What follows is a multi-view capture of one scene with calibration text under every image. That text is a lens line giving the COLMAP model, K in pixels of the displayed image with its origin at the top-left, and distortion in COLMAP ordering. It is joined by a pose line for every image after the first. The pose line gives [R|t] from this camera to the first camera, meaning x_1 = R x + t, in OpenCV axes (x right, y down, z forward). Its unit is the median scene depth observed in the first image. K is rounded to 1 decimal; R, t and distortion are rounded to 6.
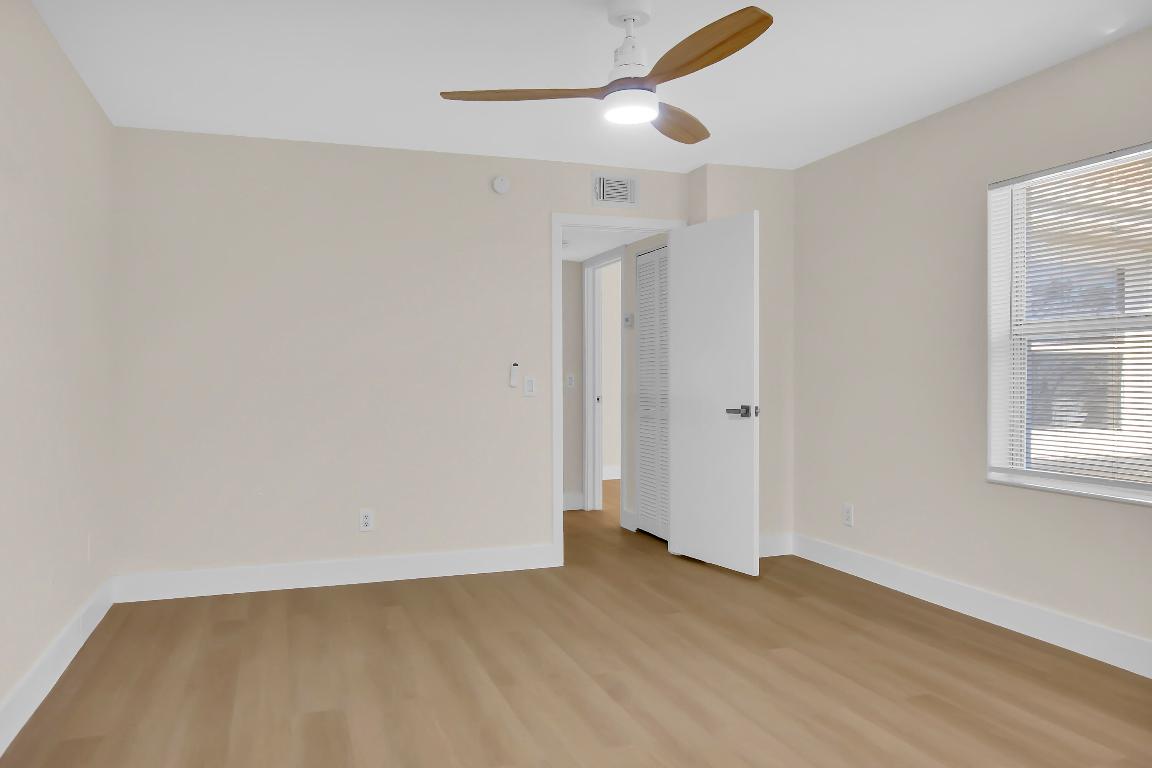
lens RADIAL K [[816.3, 0, 575.7], [0, 816.3, 382.4], [0, 0, 1]] dist [-0.005818, -0.009350]
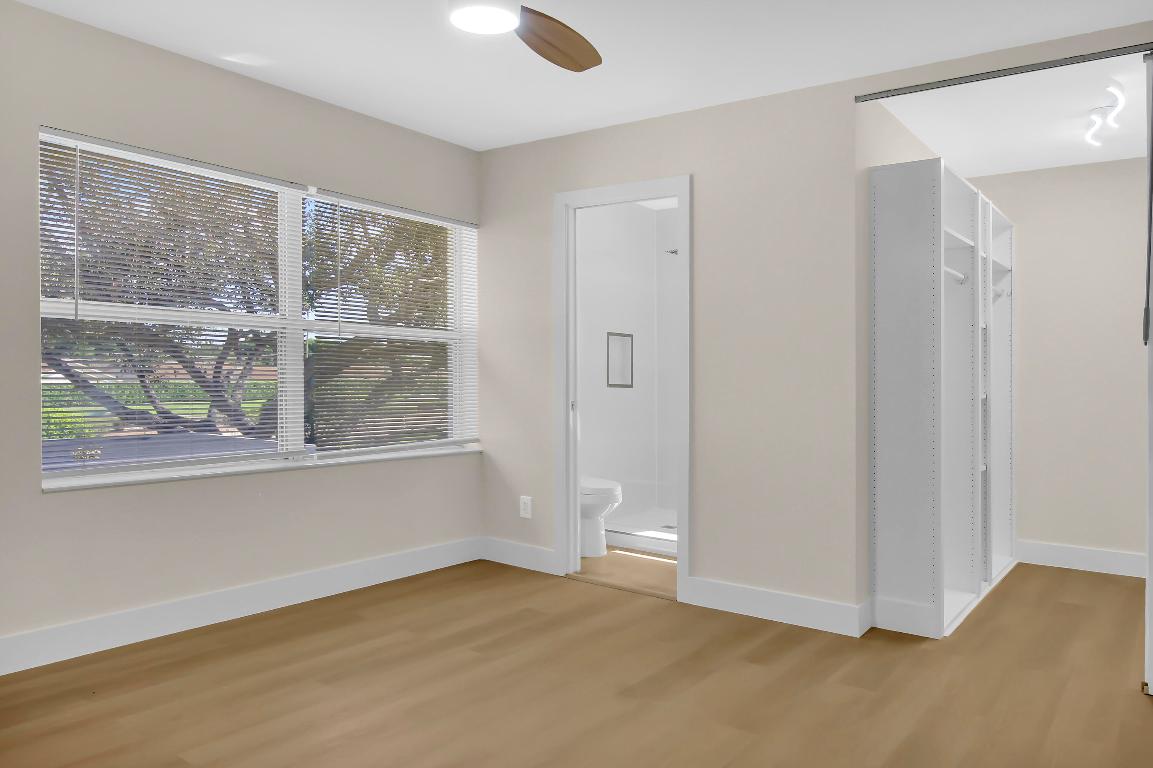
lens RADIAL K [[817.0, 0, 576.2], [0, 817.0, 384.5], [0, 0, 1]] dist [-0.005818, -0.009350]
pose [[-0.551491, -0.019725, 0.833948, -0.539382], [-0.010922, 0.999805, 0.016426, -0.004626], [-0.834110, -0.000050, -0.551599, 1.192222]]
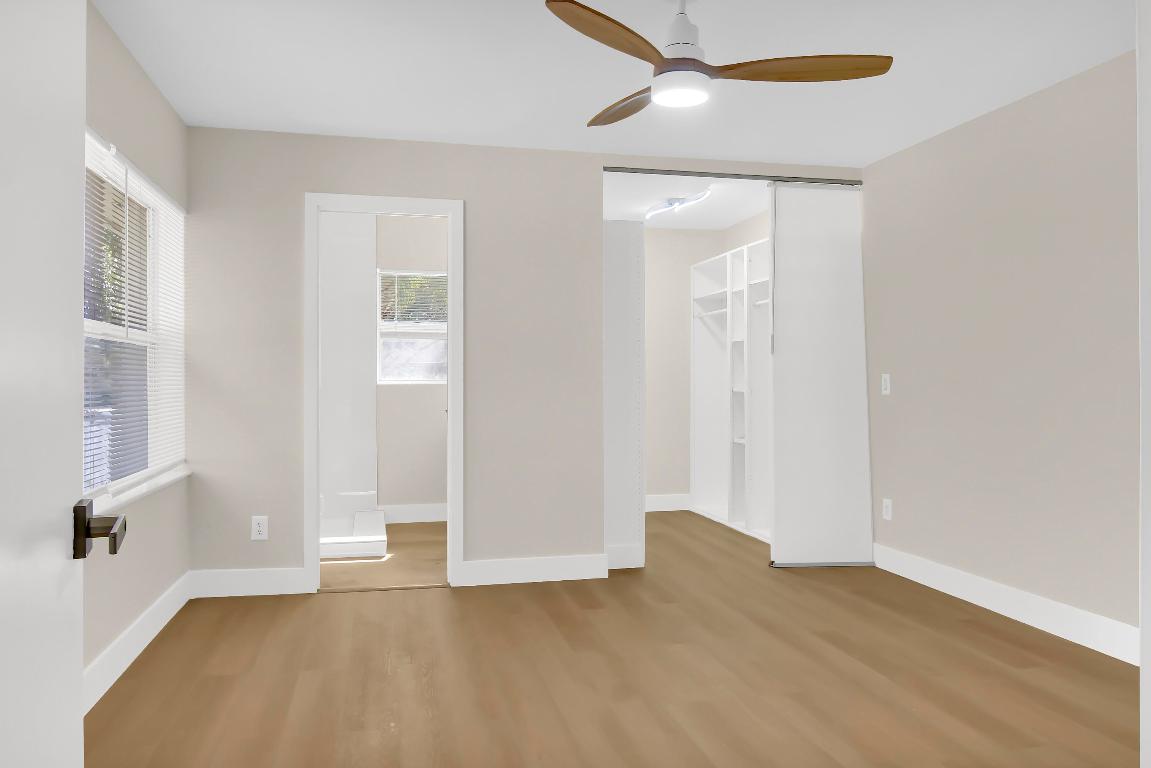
lens RADIAL K [[815.6, 0, 574.4], [0, 815.6, 378.5], [0, 0, 1]] dist [-0.005818, -0.009350]
pose [[-0.992695, -0.000846, 0.120650, 0.059852], [0.000298, 0.999955, 0.009463, -0.017181], [-0.120653, 0.009430, -0.992650, 1.718936]]
